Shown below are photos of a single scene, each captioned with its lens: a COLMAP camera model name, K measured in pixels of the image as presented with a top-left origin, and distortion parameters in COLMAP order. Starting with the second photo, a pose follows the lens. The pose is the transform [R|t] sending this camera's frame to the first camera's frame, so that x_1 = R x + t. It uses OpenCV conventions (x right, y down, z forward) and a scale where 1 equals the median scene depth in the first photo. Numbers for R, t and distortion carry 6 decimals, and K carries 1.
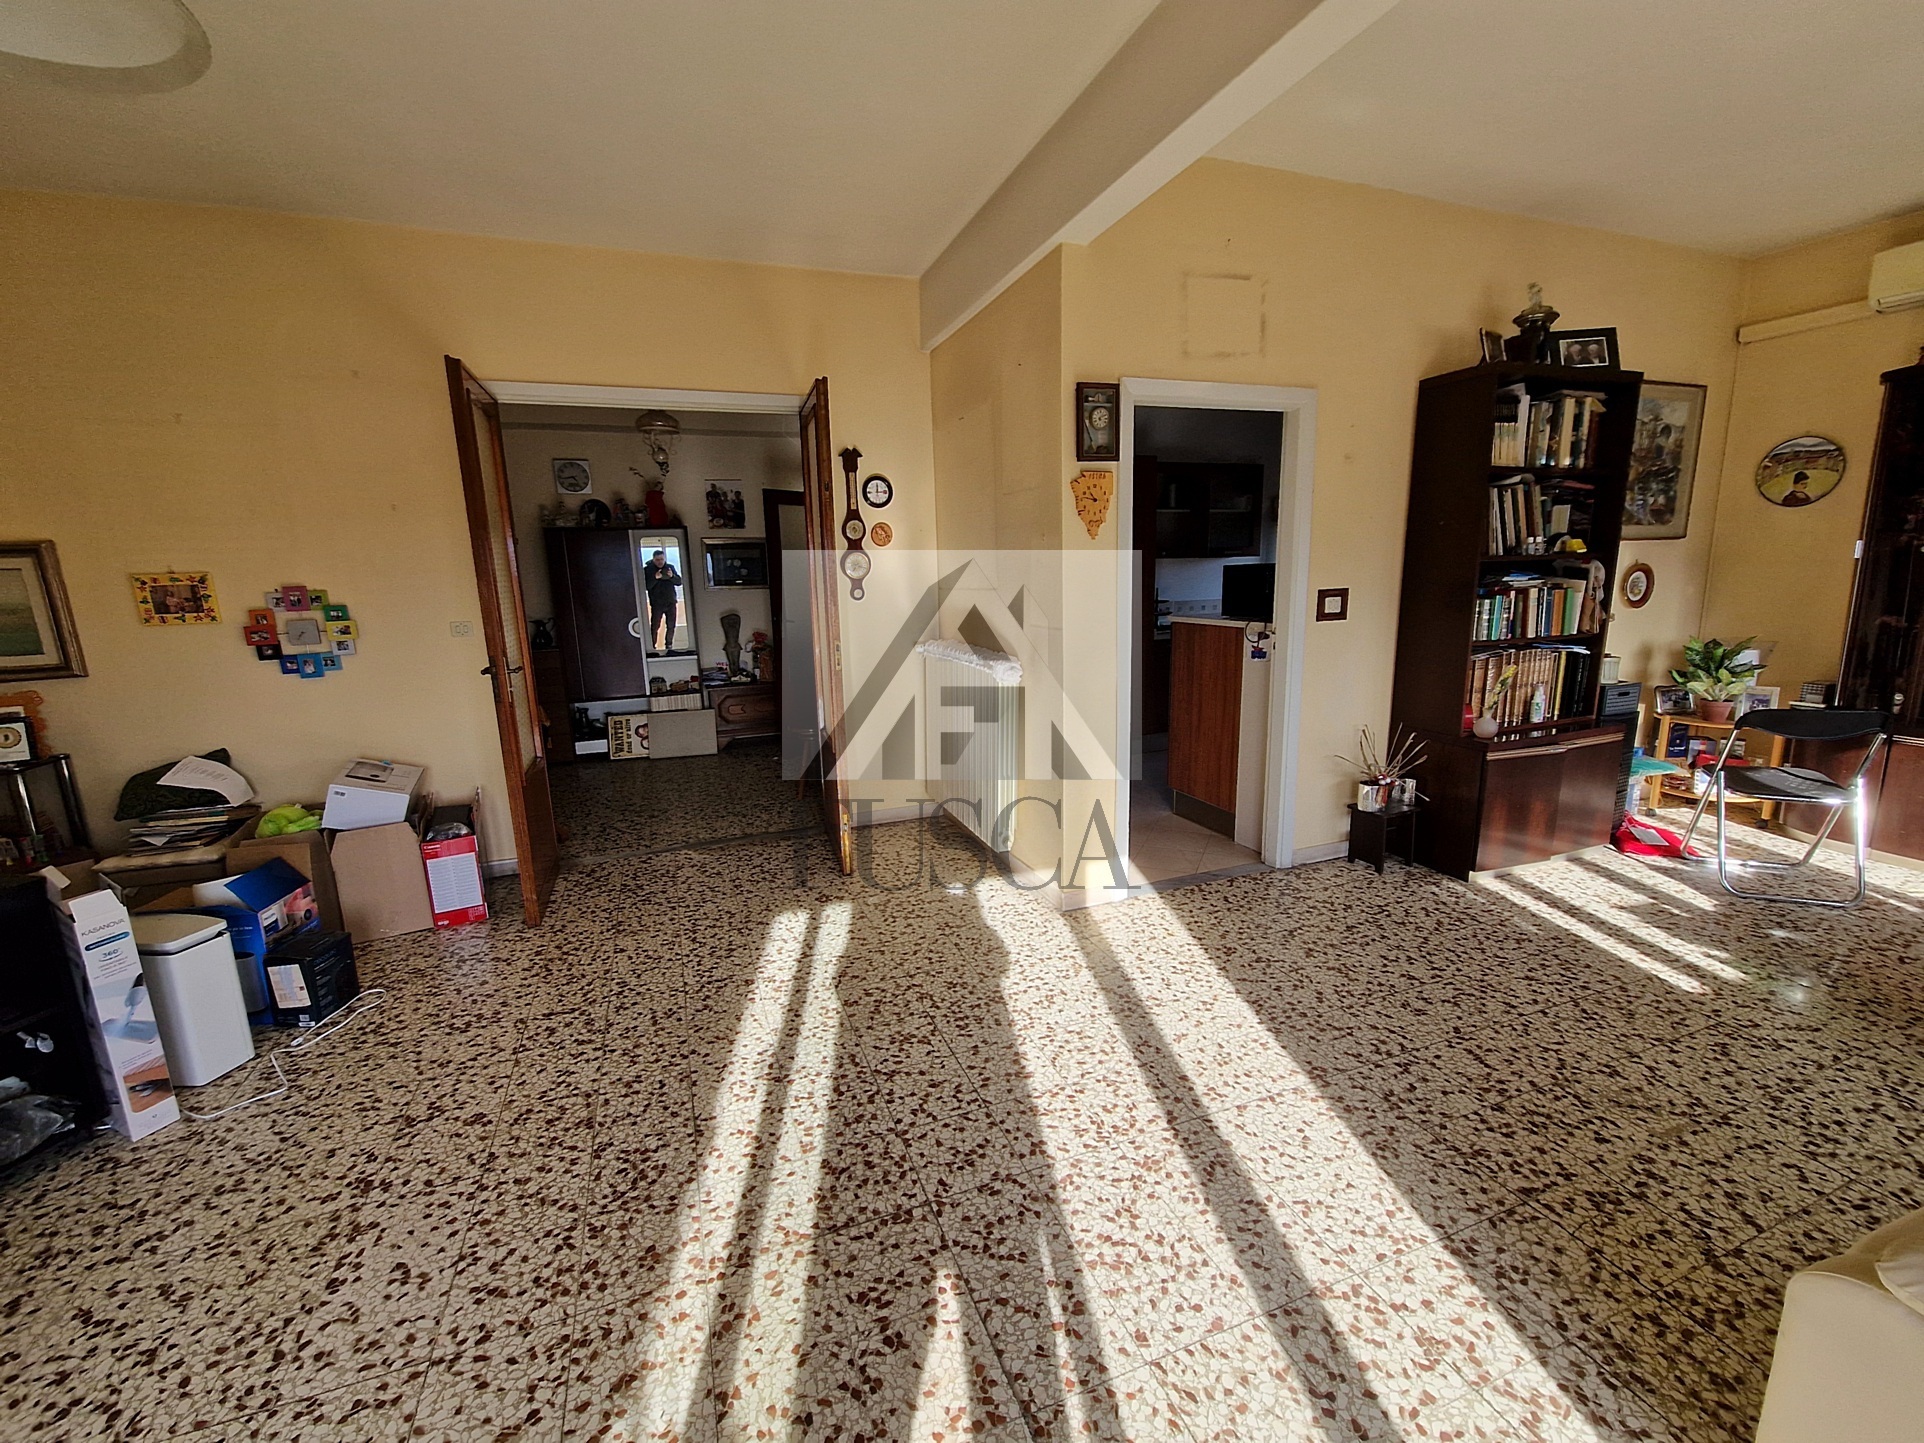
lens RADIAL K [[795.4, 0, 958.7], [0, 795.4, 732.1], [0, 0, 1]] dist [0.006309, -0.004847]
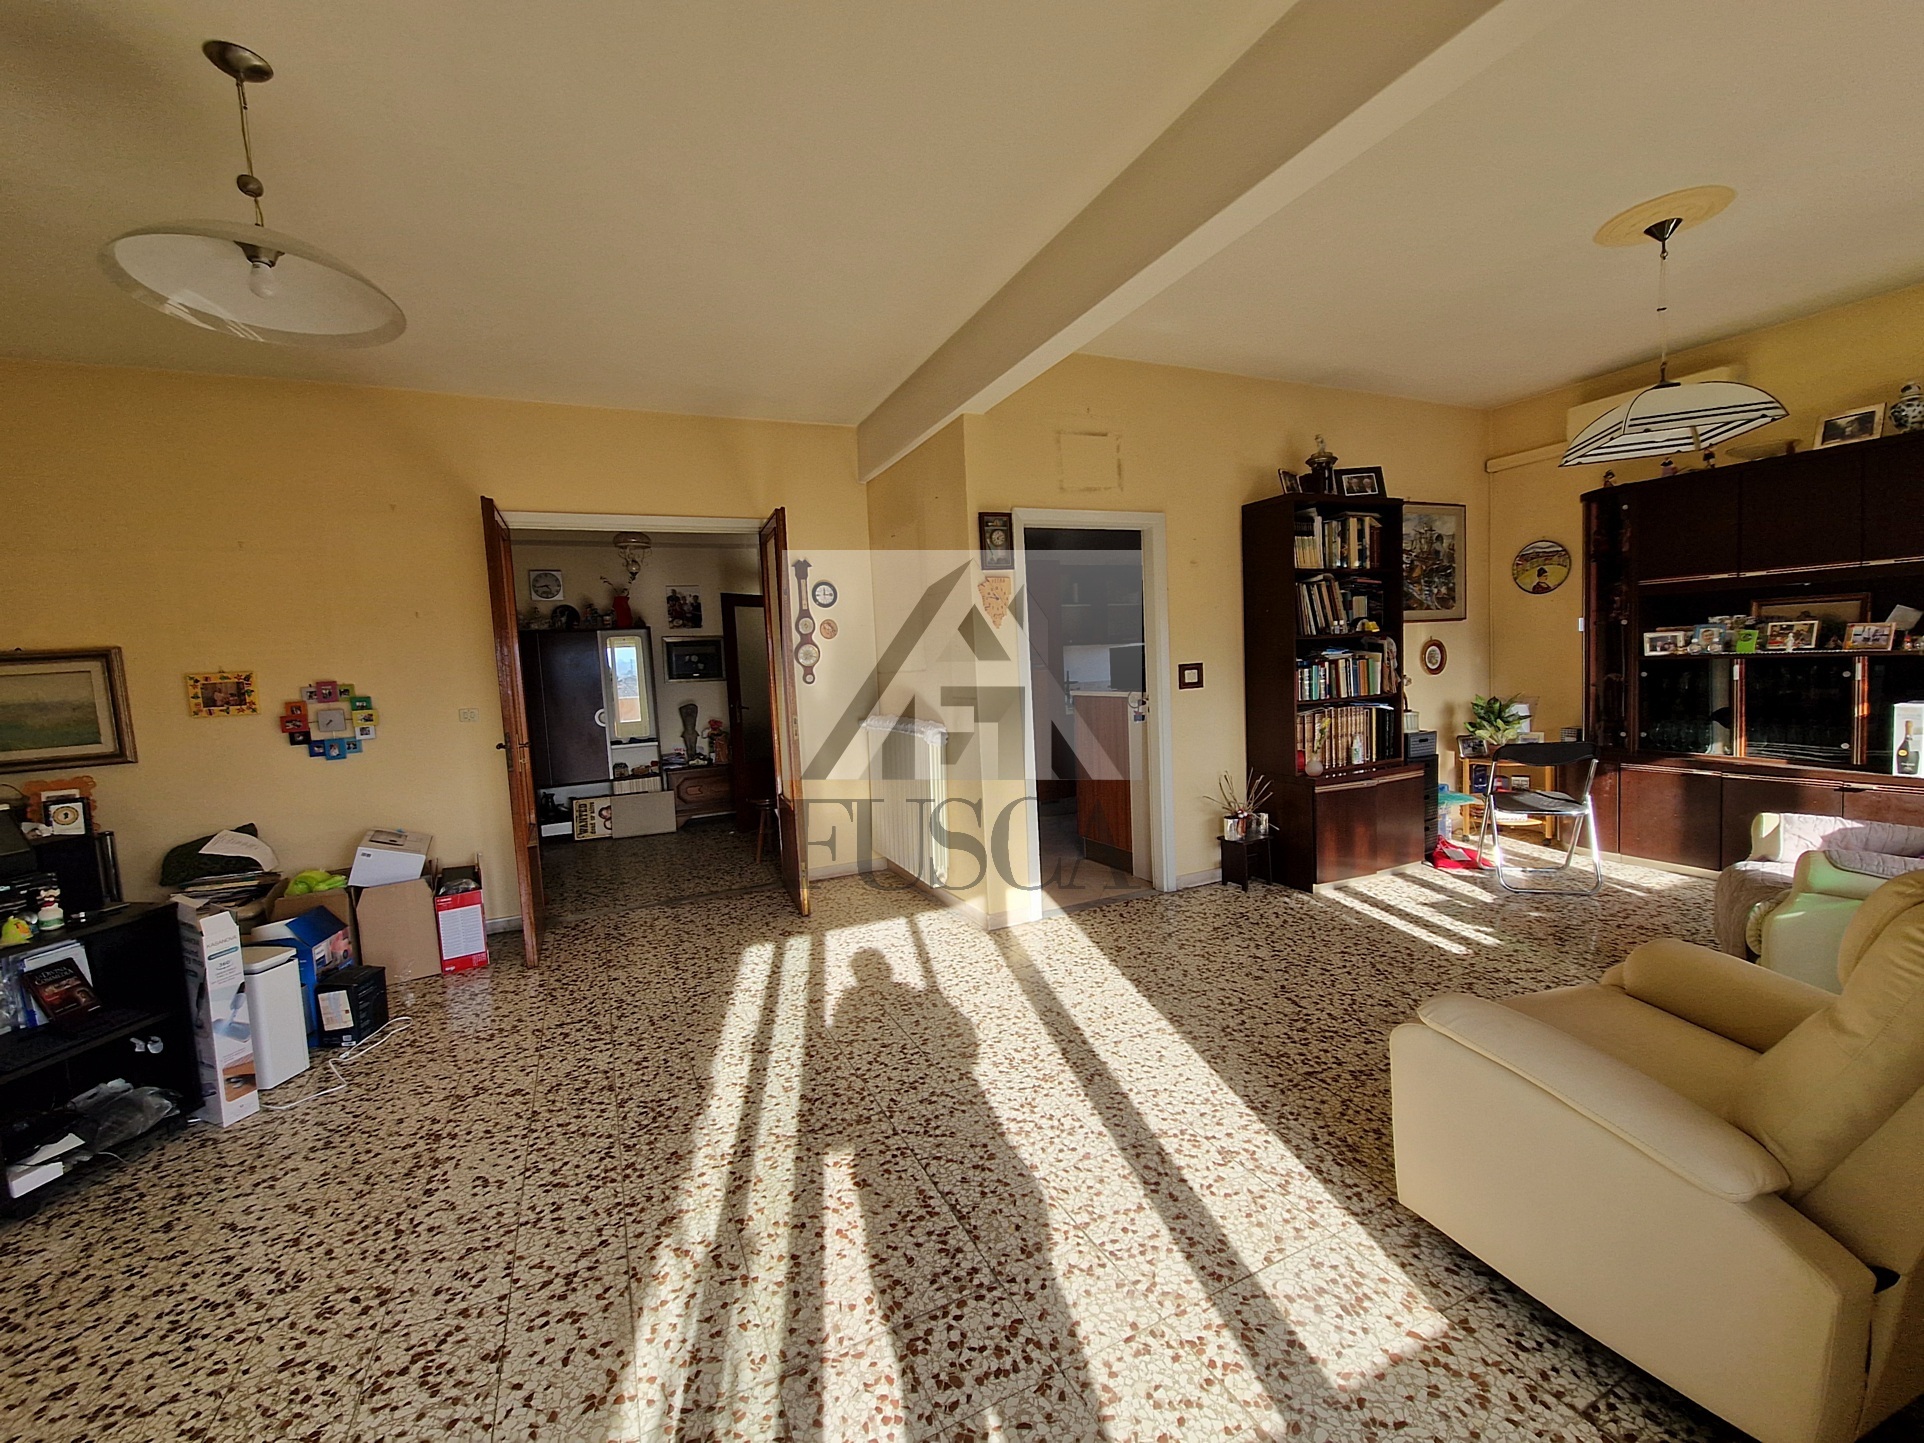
lens RADIAL K [[795.4, 0, 958.7], [0, 795.4, 732.1], [0, 0, 1]] dist [0.006309, -0.004847]
pose [[0.996739, -0.029616, 0.075060, 0.004343], [0.038172, 0.992603, -0.115251, 0.064899], [-0.071091, 0.117740, 0.990496, -0.231907]]
